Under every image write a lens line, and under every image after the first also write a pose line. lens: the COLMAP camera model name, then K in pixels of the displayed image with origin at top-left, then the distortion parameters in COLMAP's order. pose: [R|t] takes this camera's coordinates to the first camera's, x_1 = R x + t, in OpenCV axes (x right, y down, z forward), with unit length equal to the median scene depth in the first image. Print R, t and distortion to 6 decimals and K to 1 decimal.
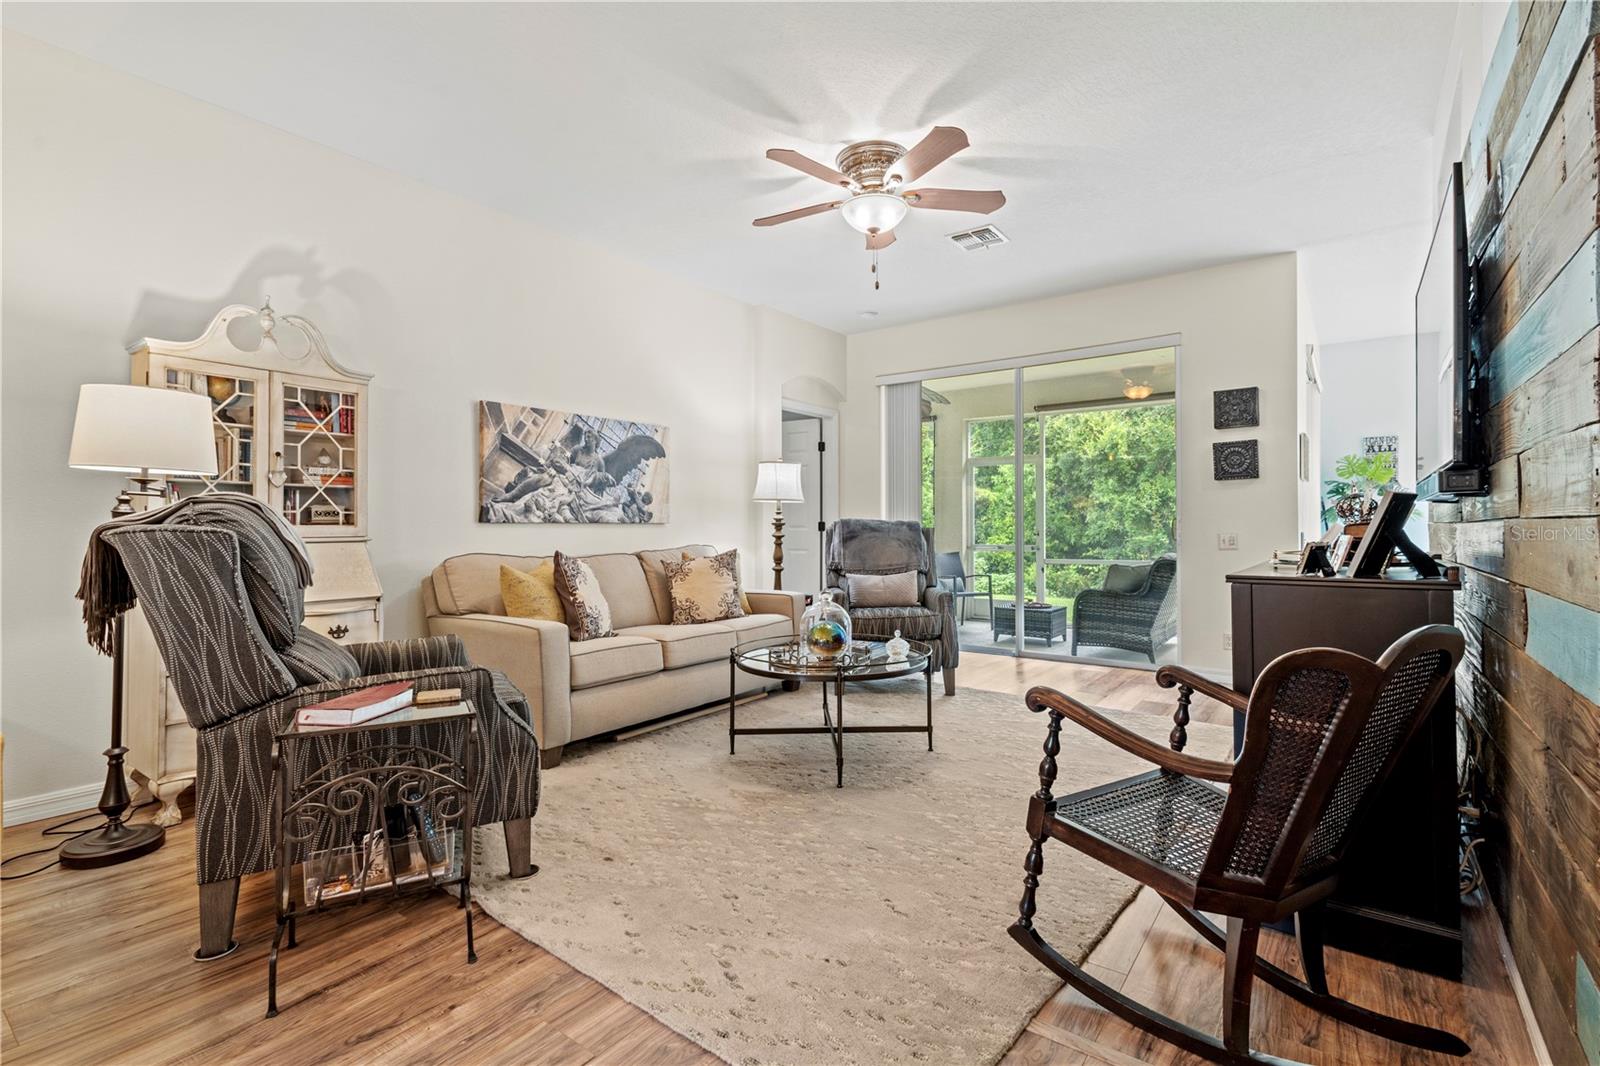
lens RADIAL K [[743.8, 0, 805.4], [0, 743.8, 506.9], [0, 0, 1]] dist [0.005667, 0.000301]
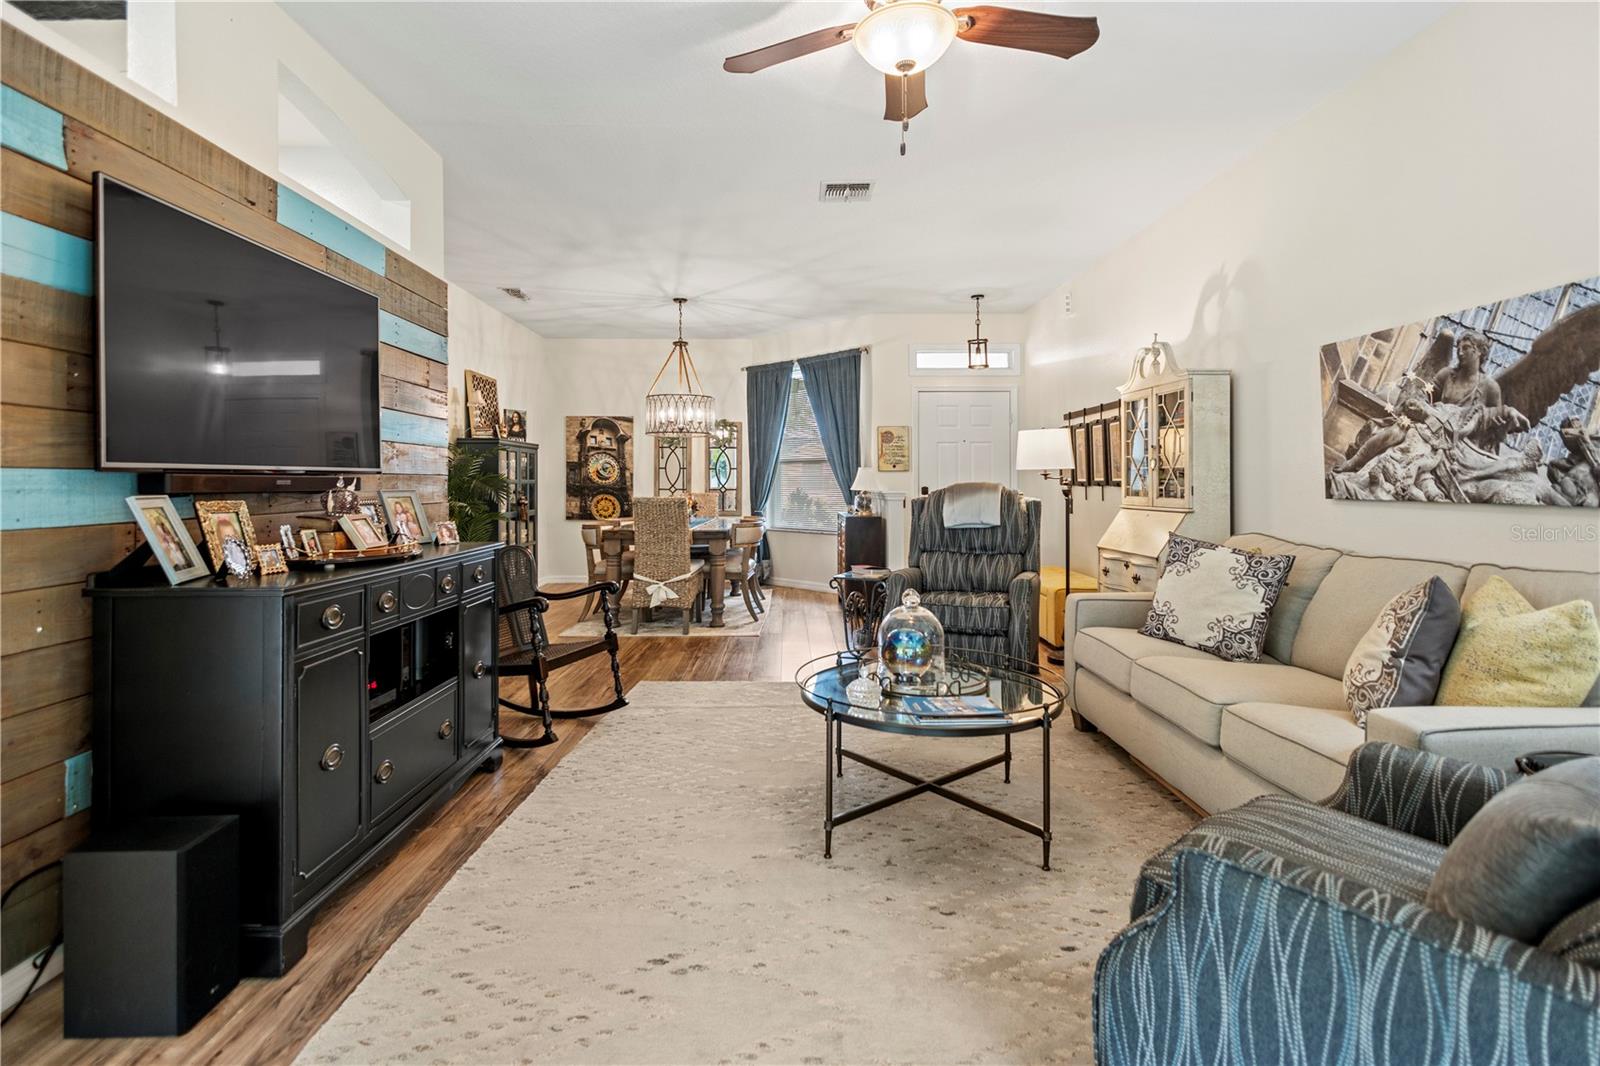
lens RADIAL K [[750.6, 0, 799.6], [0, 750.6, 479.2], [0, 0, 1]] dist [0.005115, -0.000384]
pose [[-0.802477, 0.004375, -0.596668, 0.453977], [0.023374, 0.999436, -0.024109, 0.005863], [0.596226, -0.033293, -0.802126, 1.185601]]
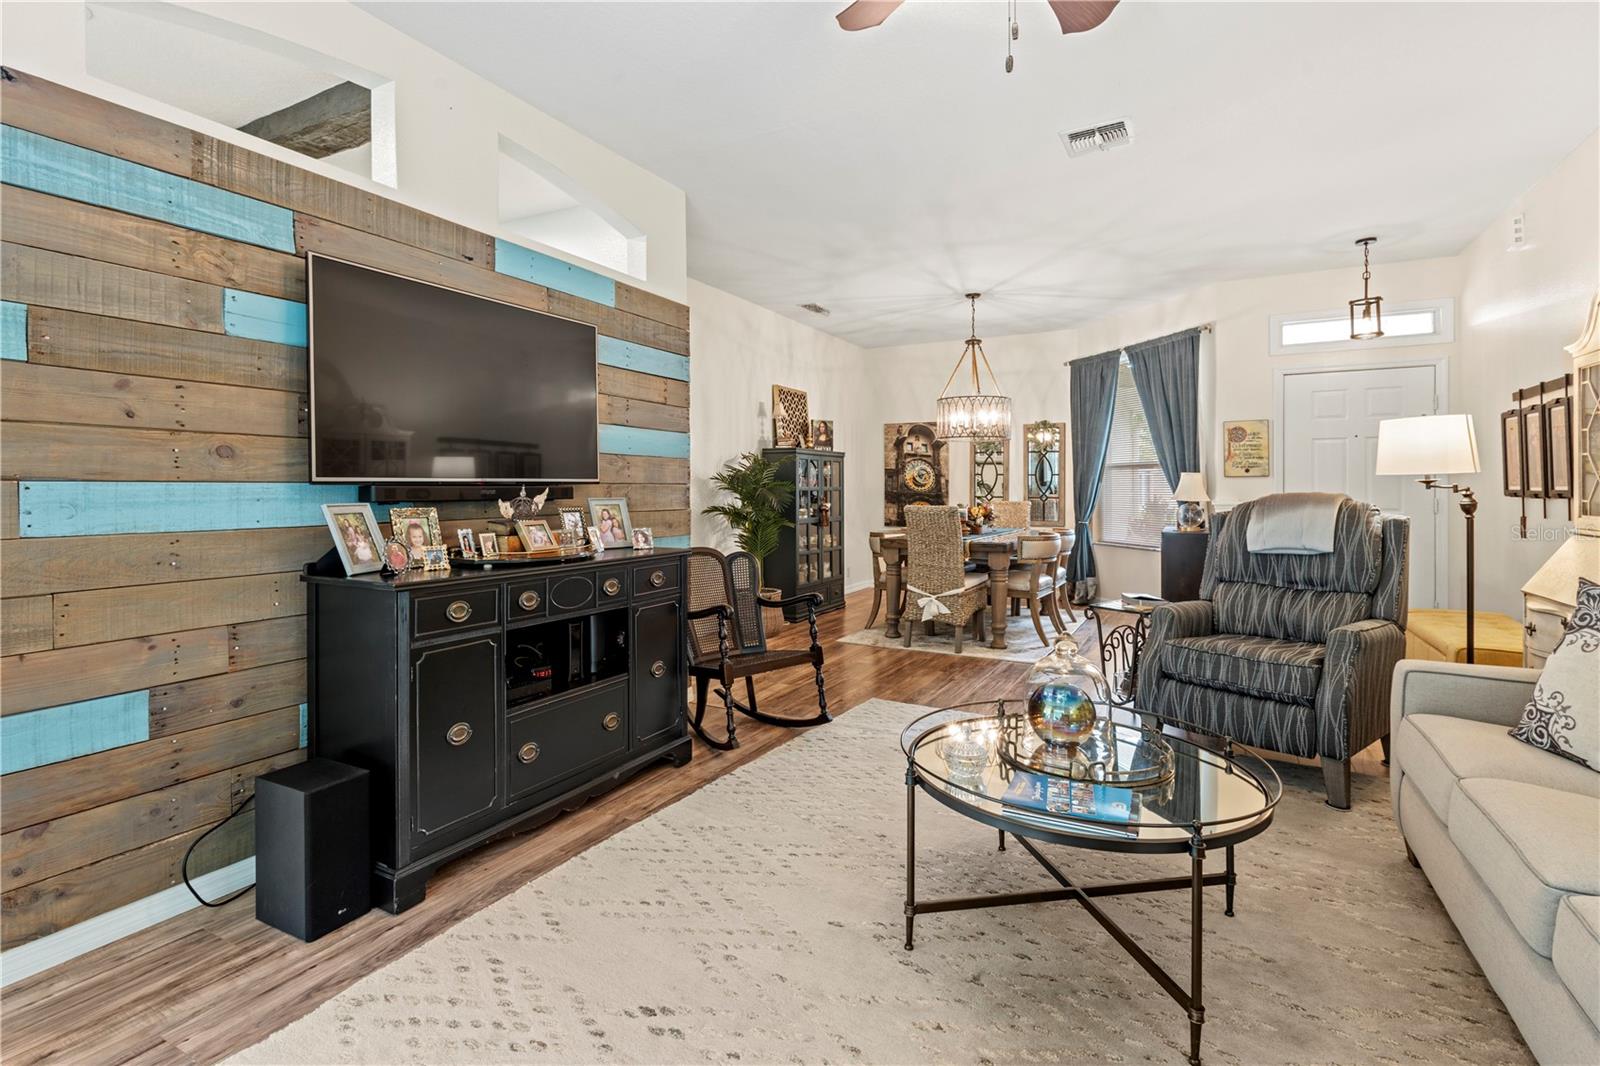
lens RADIAL K [[752.0, 0, 803.9], [0, 752.0, 492.2], [0, 0, 1]] dist [0.006165, -0.000235]
pose [[-0.991349, 0.005906, -0.131119, 0.244573], [0.008907, 0.999711, -0.022313, 0.003127], [0.130949, -0.023288, -0.991116, 1.197472]]
